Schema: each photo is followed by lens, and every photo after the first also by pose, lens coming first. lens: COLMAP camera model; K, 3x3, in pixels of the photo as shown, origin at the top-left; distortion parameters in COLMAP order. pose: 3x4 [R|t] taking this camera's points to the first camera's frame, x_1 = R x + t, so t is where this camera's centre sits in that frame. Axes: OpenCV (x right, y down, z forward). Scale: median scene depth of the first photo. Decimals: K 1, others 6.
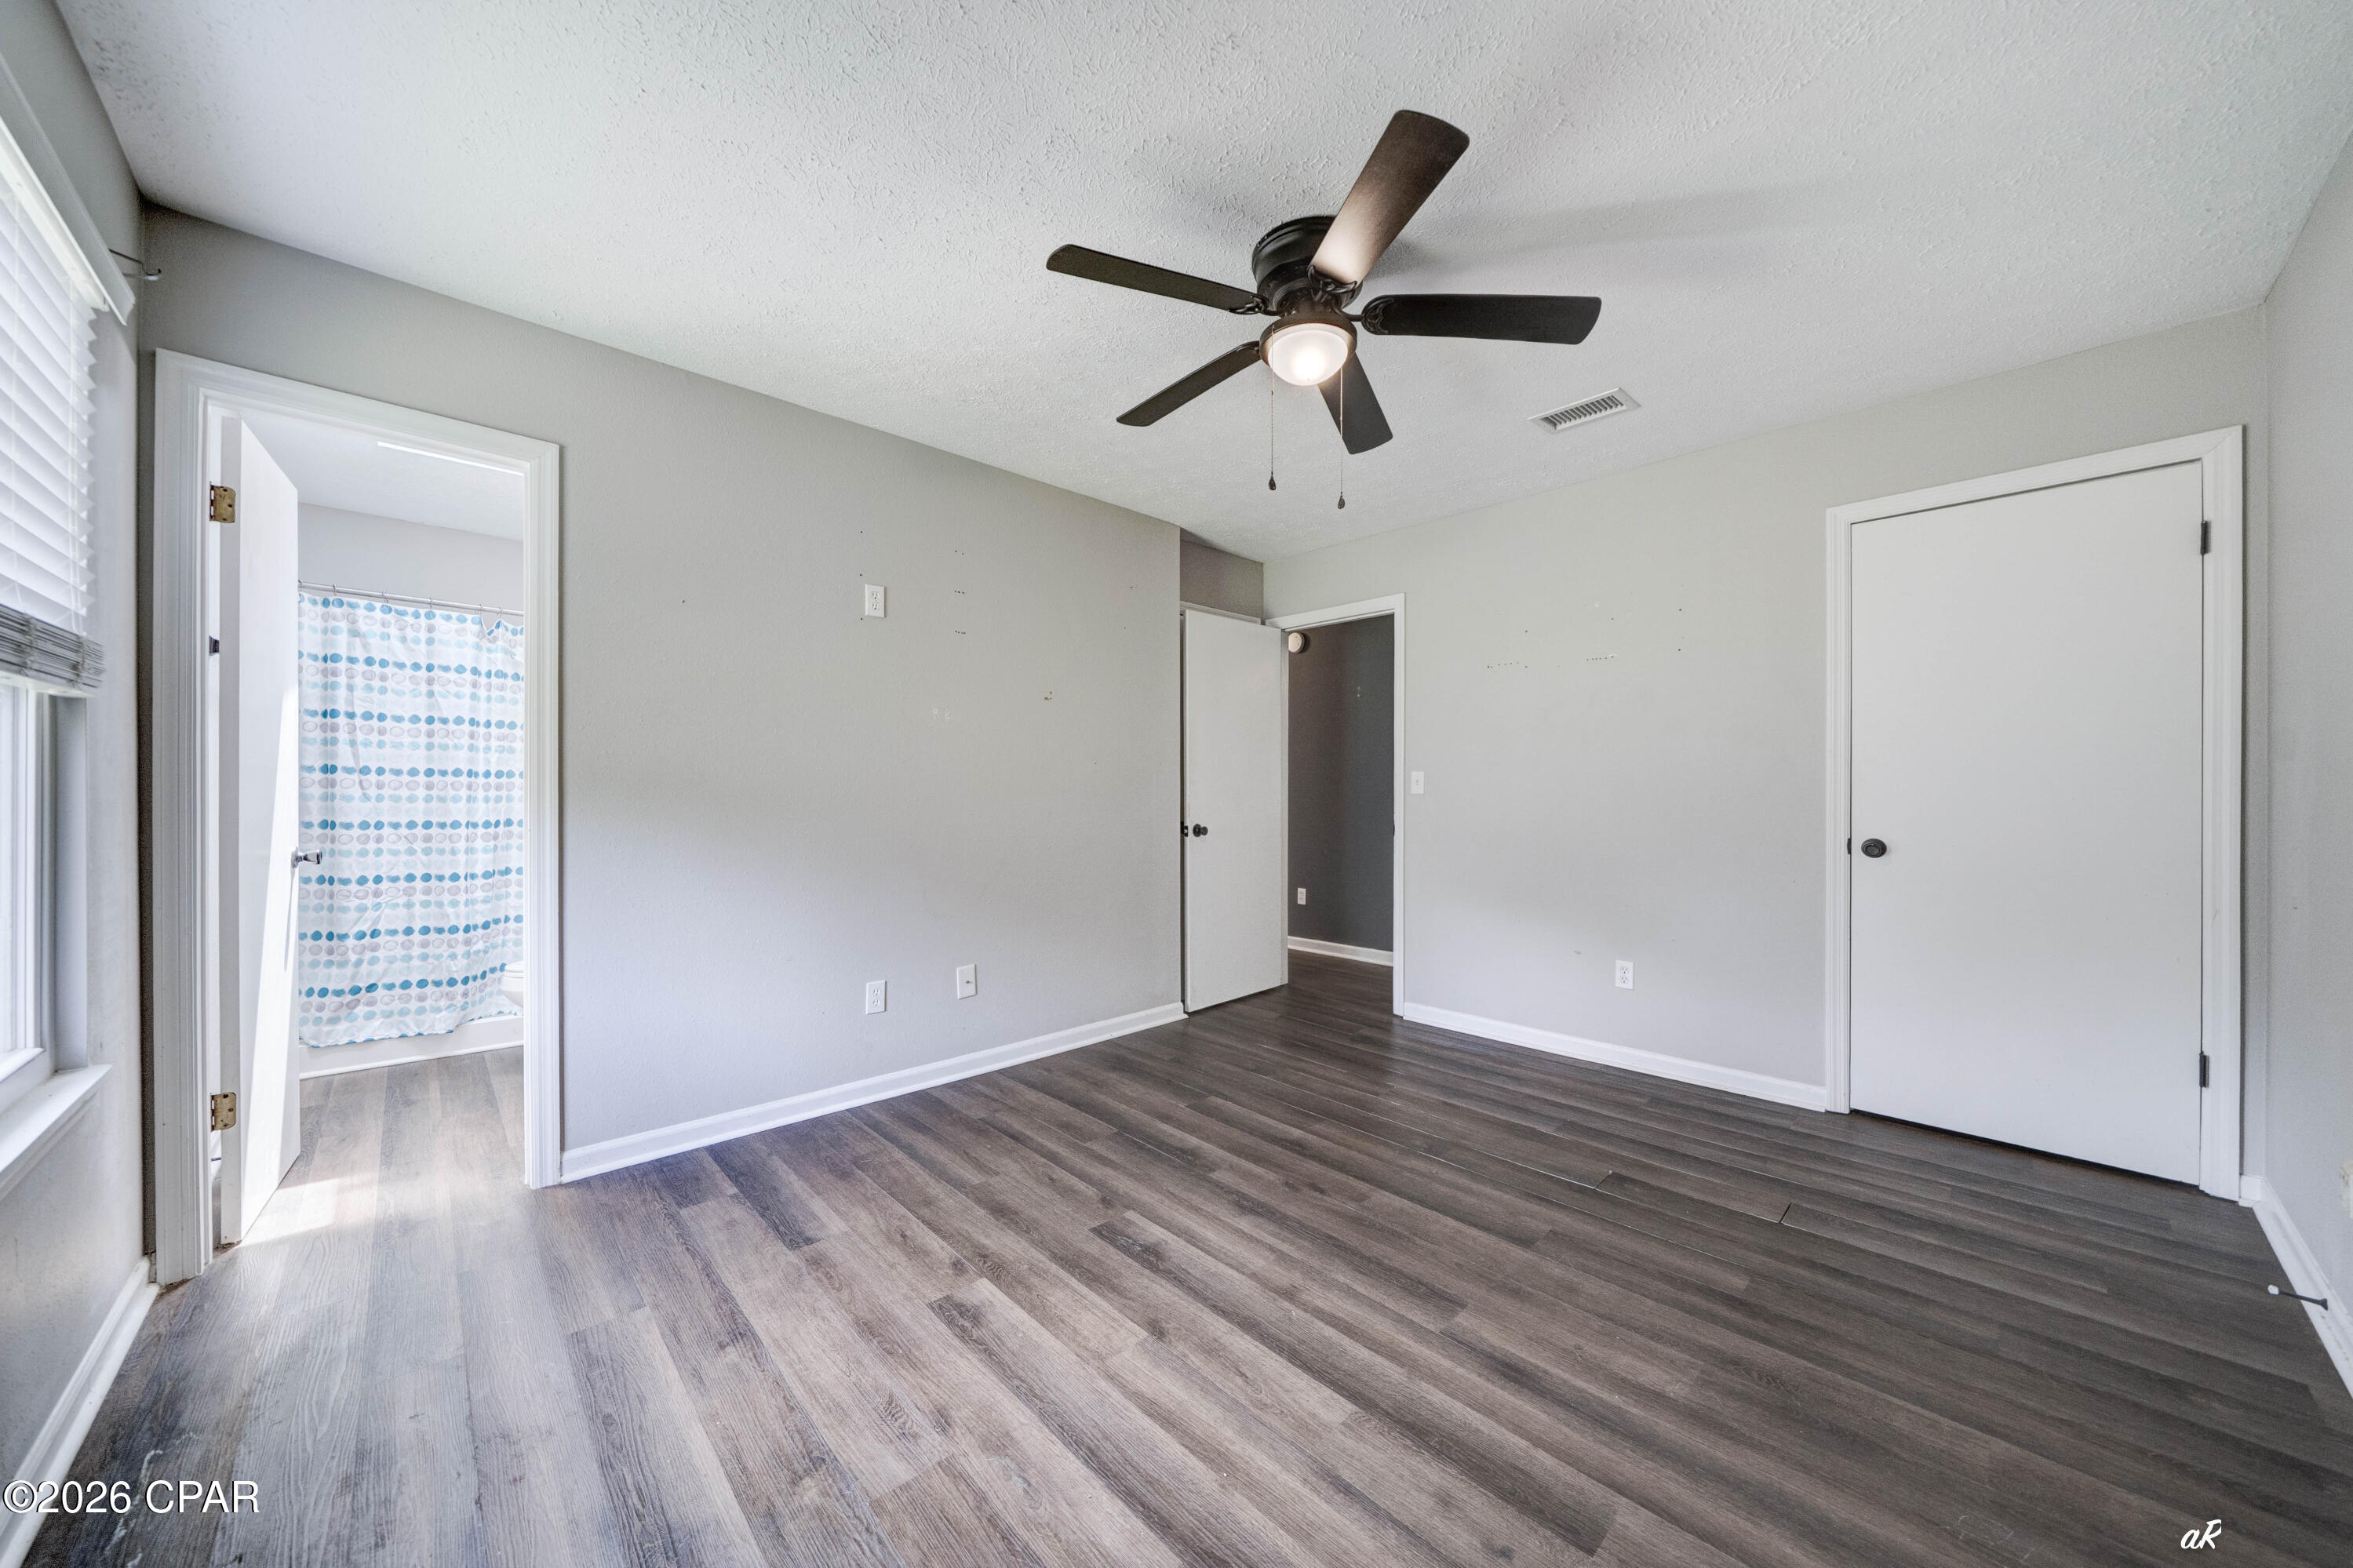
lens RADIAL K [[818.1, 0, 1168.7], [0, 818.1, 790.3], [0, 0, 1]] dist [-0.005688, 0.000118]
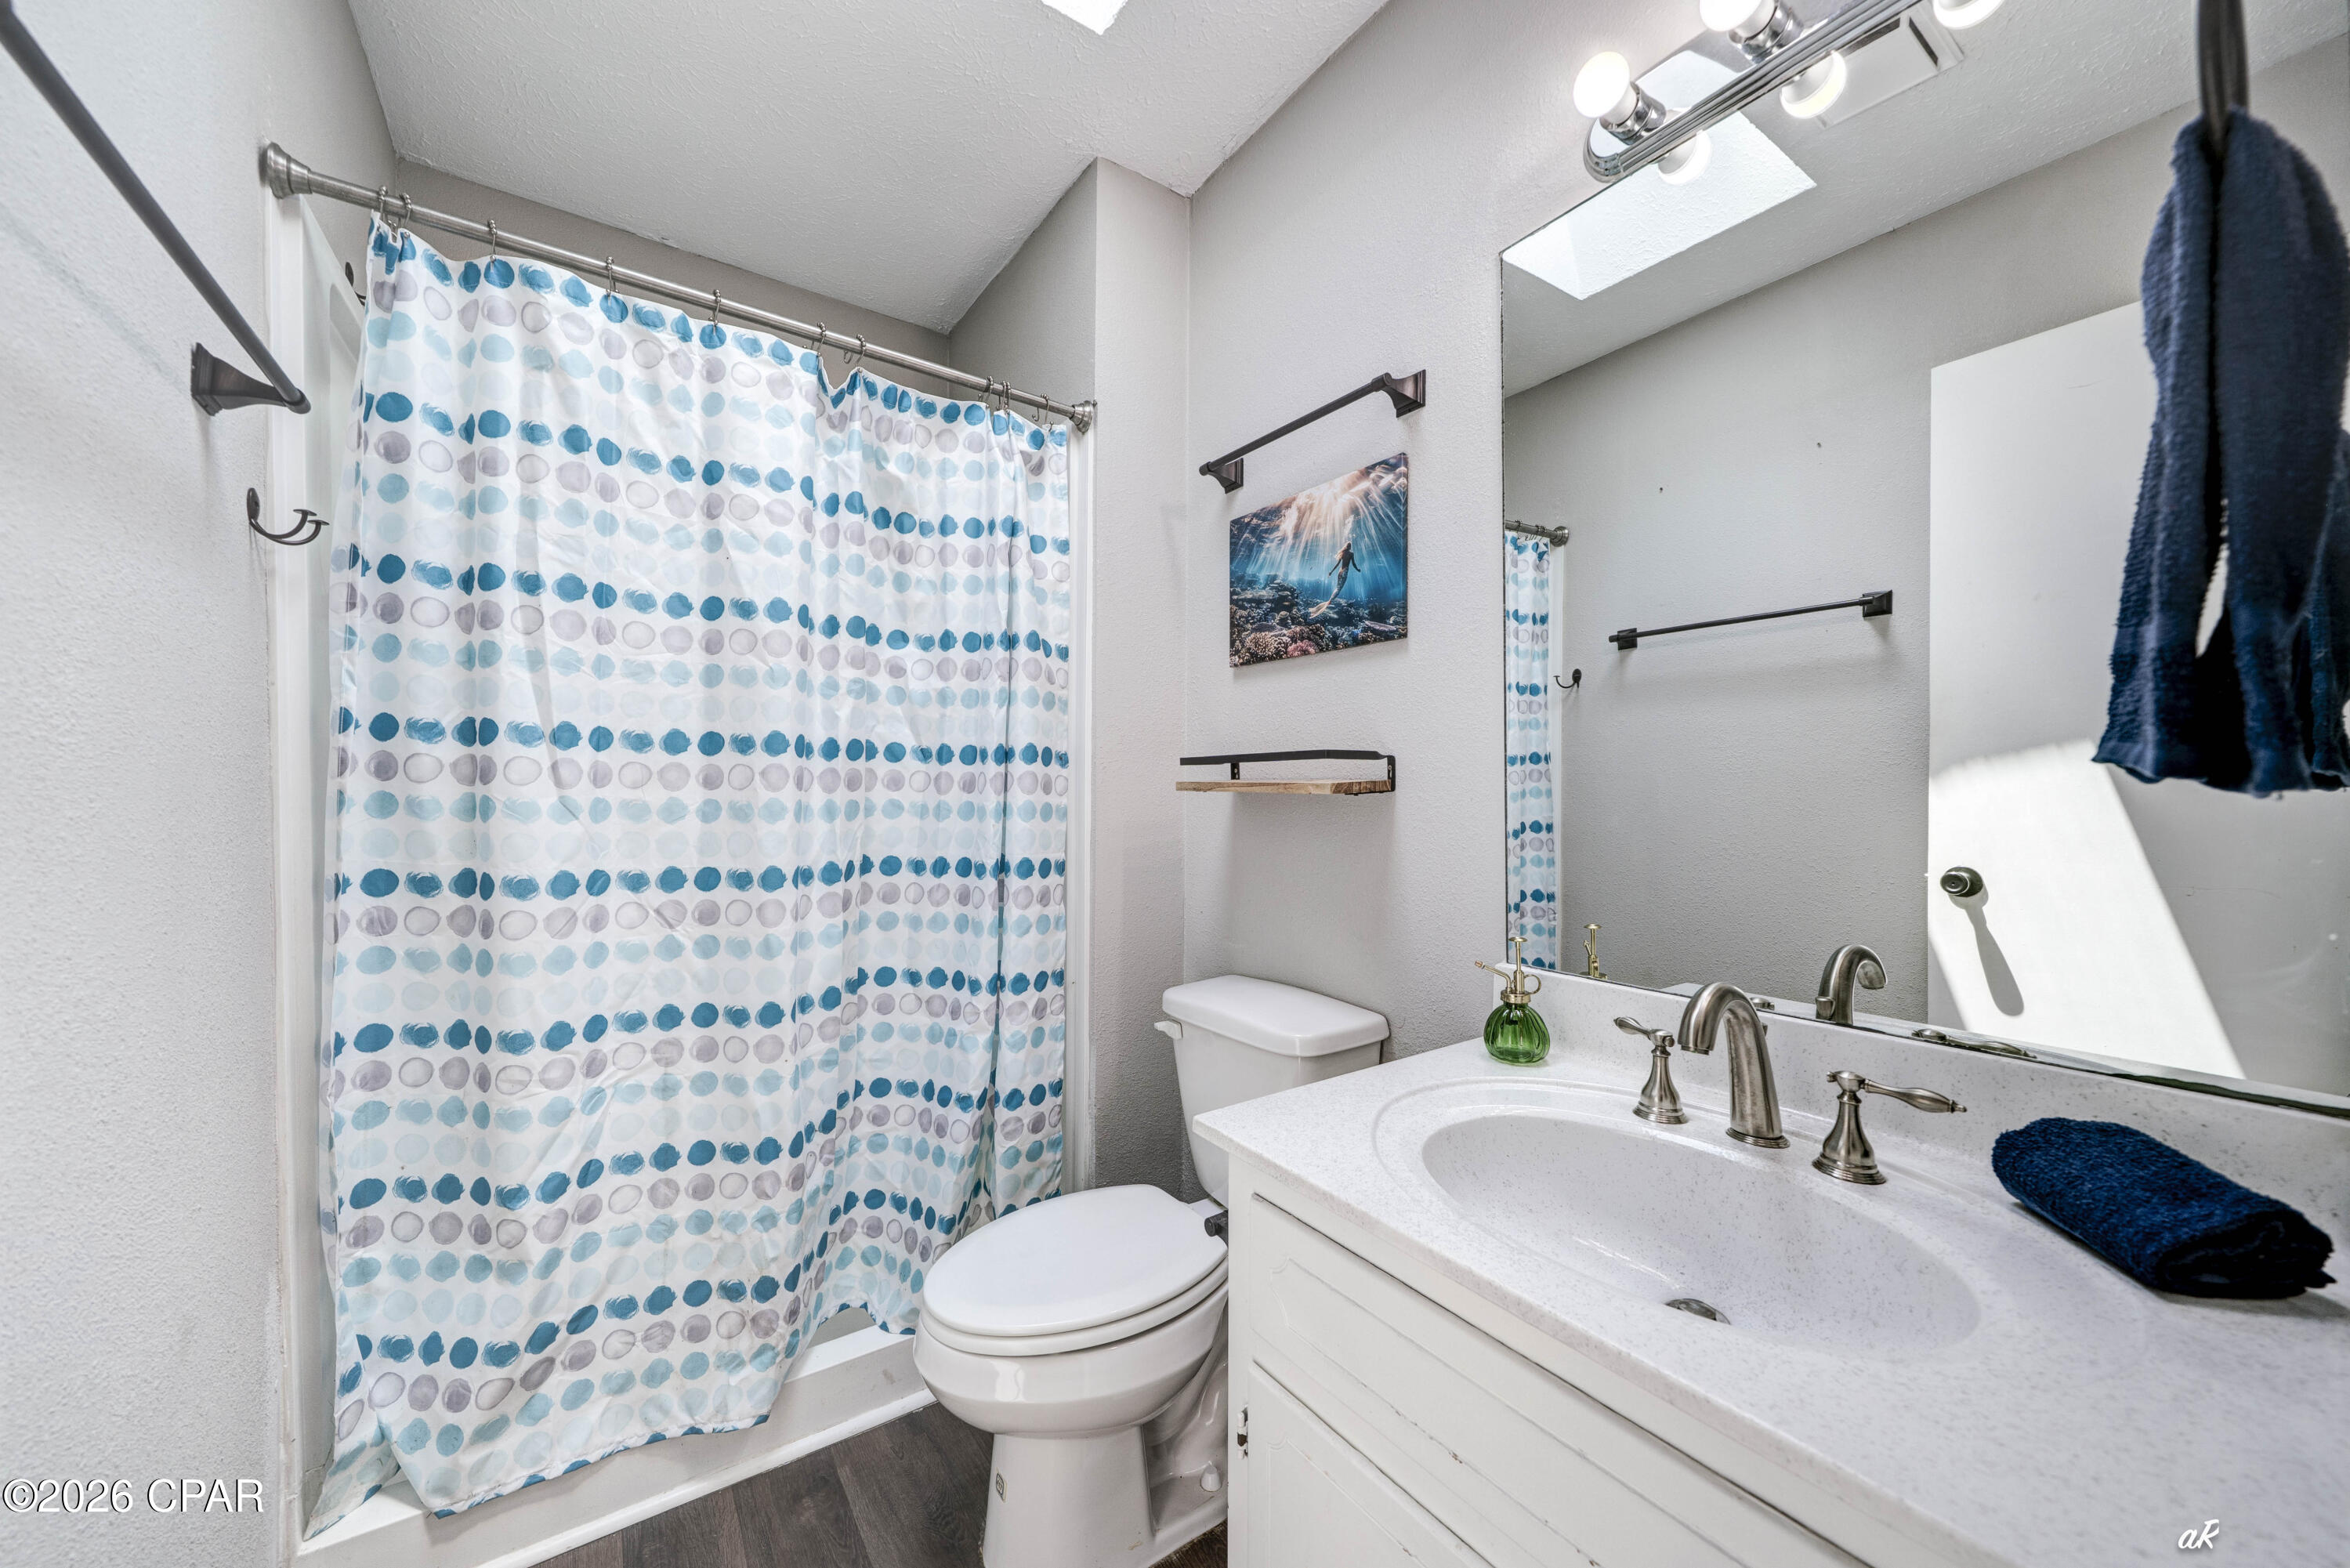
lens RADIAL K [[863.4, 0, 1183.7], [0, 863.4, 789.0], [0, 0, 1]] dist [-0.004465, -0.000416]
pose [[0.989258, -0.000796, -0.146179, -0.641809], [0.000910, 0.999999, 0.000711, -0.000140], [0.146179, -0.000836, 0.989258, 0.643525]]
